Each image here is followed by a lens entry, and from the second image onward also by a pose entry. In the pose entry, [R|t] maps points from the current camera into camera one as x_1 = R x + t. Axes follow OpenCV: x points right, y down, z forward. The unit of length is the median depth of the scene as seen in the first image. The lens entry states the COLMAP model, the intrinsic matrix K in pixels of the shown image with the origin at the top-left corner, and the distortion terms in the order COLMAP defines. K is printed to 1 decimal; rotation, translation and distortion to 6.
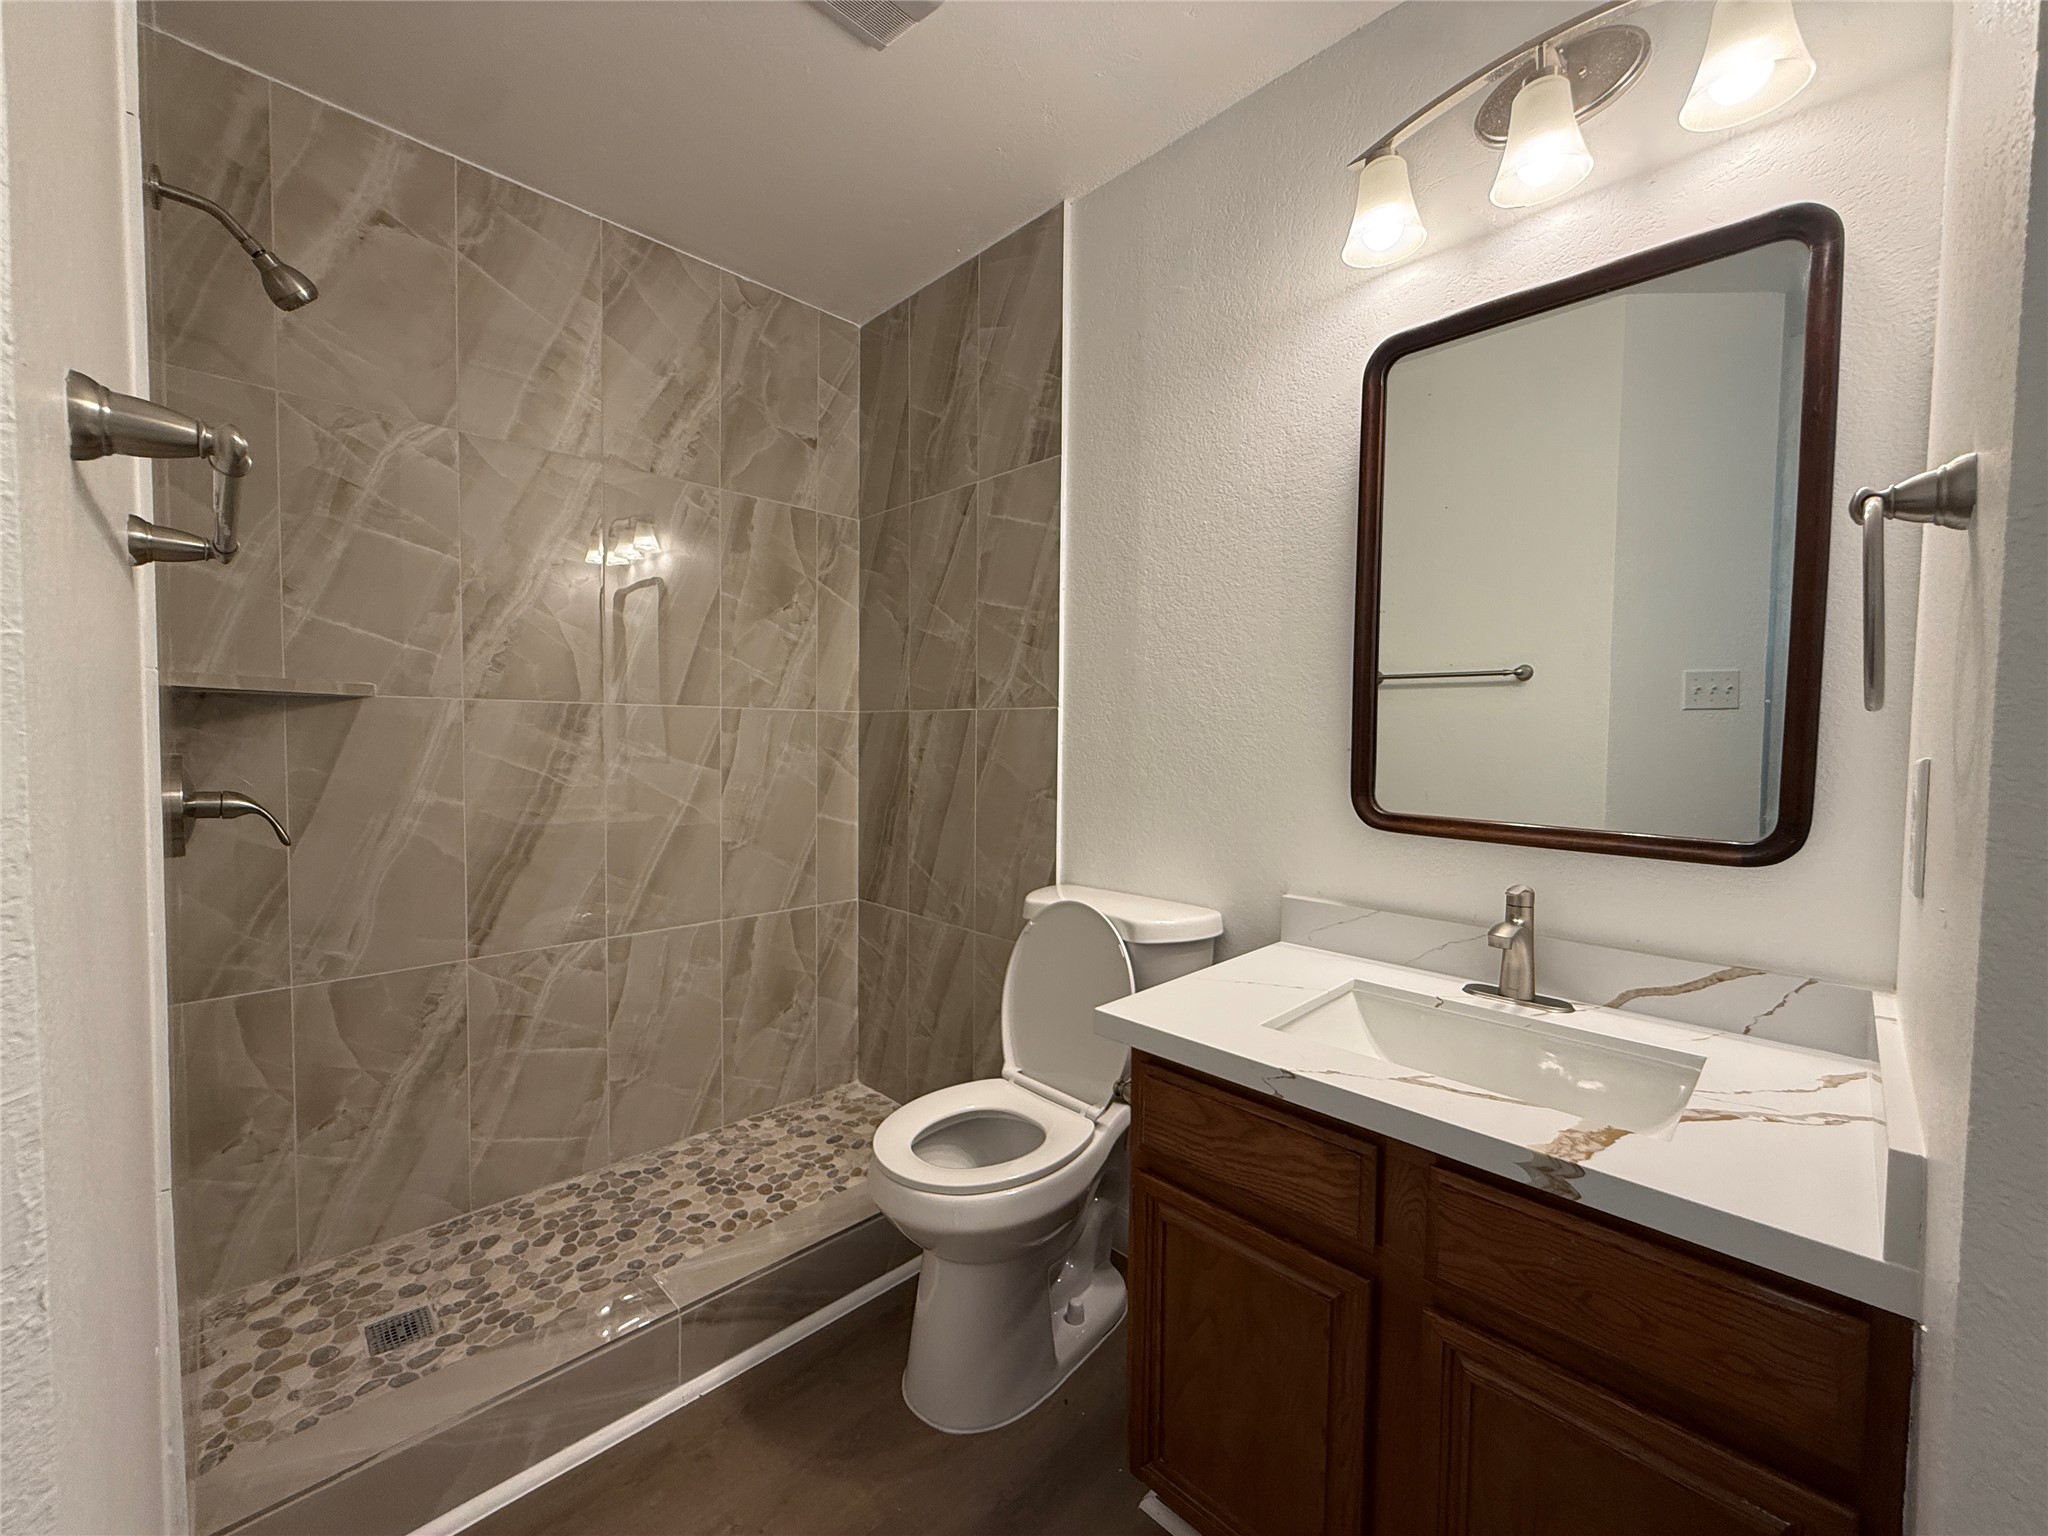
lens RADIAL K [[813.5, 0, 1022.8], [0, 813.5, 765.4], [0, 0, 1]] dist [0.002771, -0.000111]
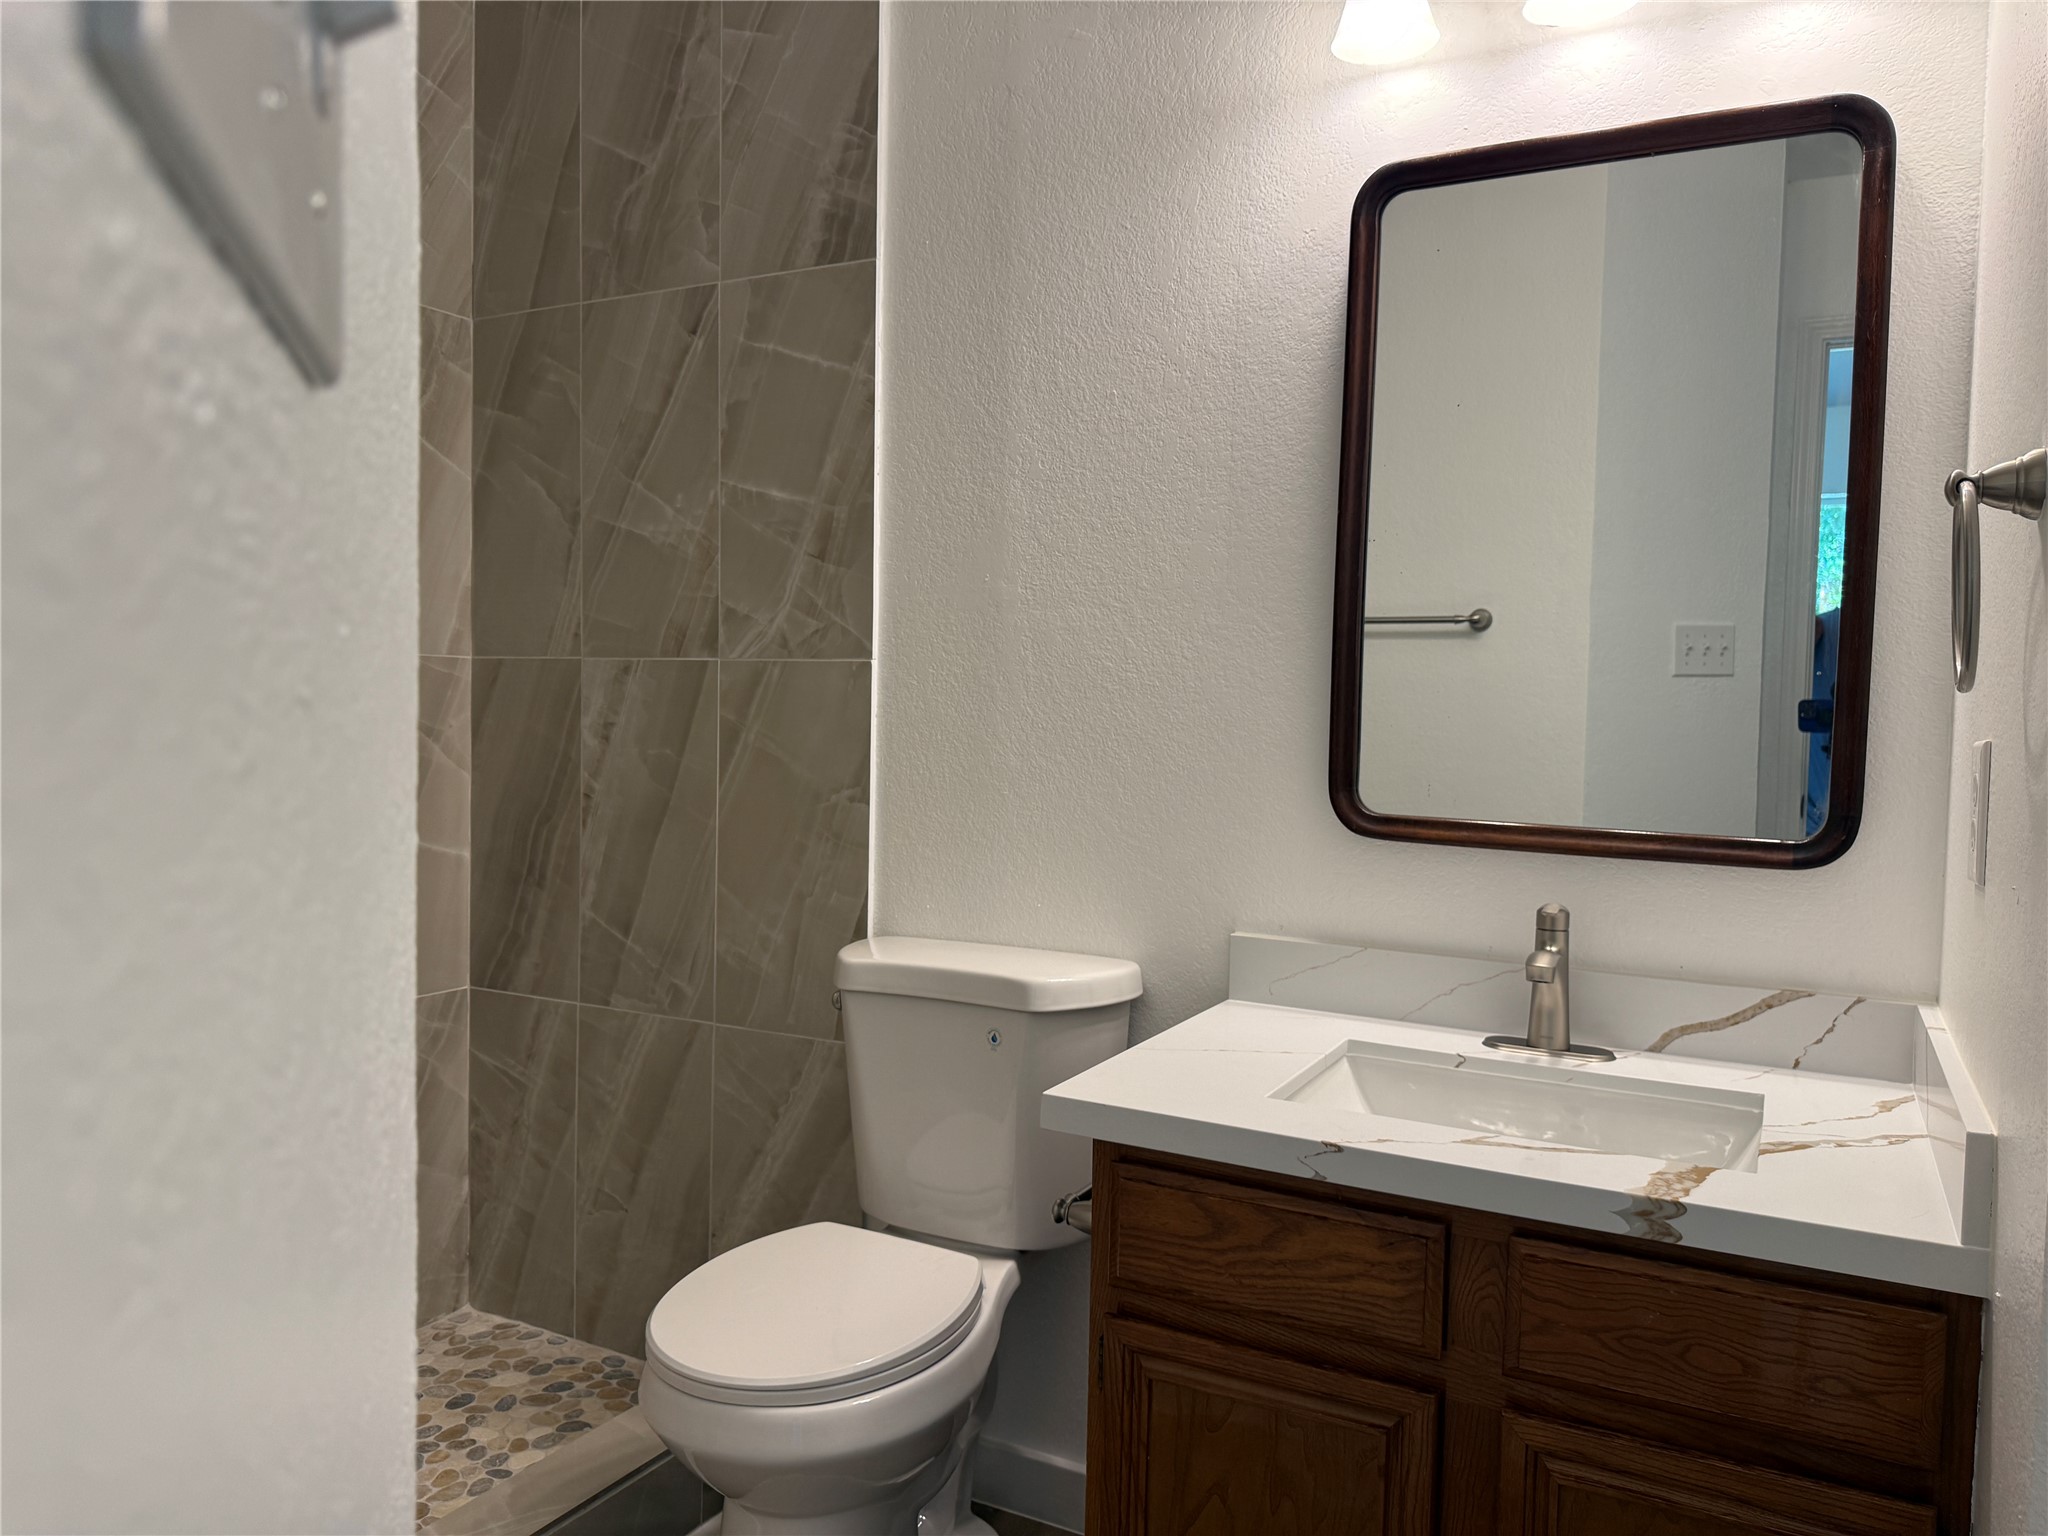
lens RADIAL K [[1435.4, 0, 1024.0], [0, 1435.4, 768.0], [0, 0, 1]] dist [0.062647, -0.076169]
pose [[0.956020, -0.003594, 0.293278, -0.176862], [0.000655, 0.999949, 0.010118, 0.001964], [-0.293299, -0.009481, 0.955974, -0.111922]]
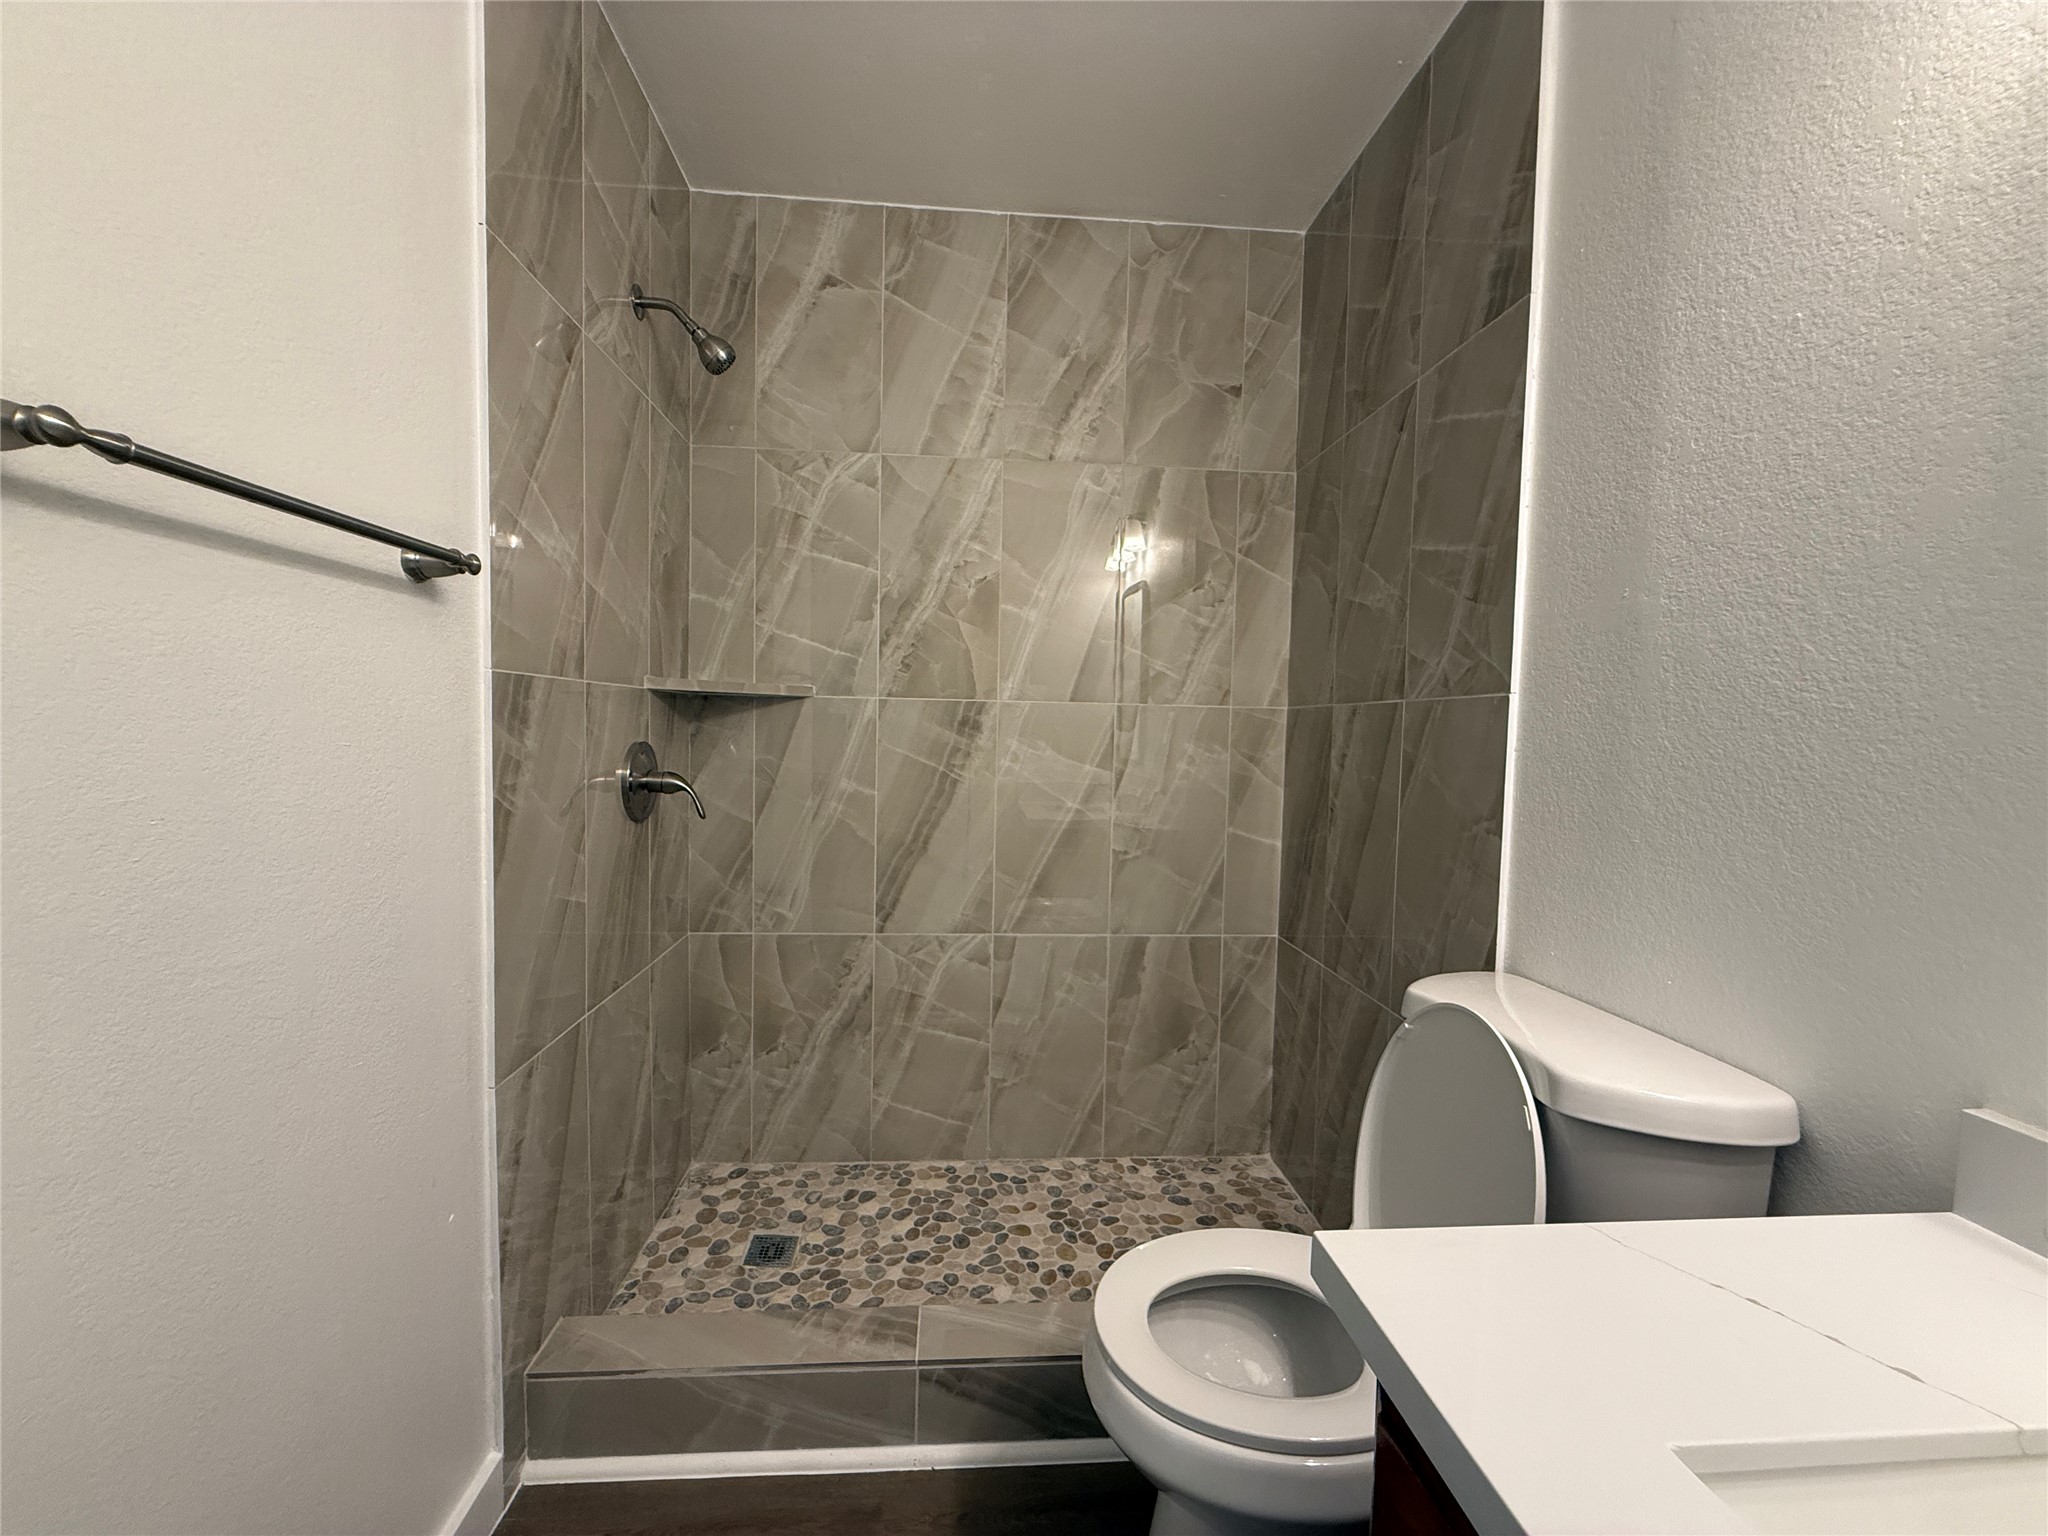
lens RADIAL K [[814.7, 0, 1017.8], [0, 814.7, 769.1], [0, 0, 1]] dist [-0.001210, -0.000242]
pose [[0.763356, 0.037110, -0.644911, 0.167682], [-0.038286, 0.999193, 0.012179, -0.005613], [0.644842, 0.015394, 0.764161, 0.273995]]
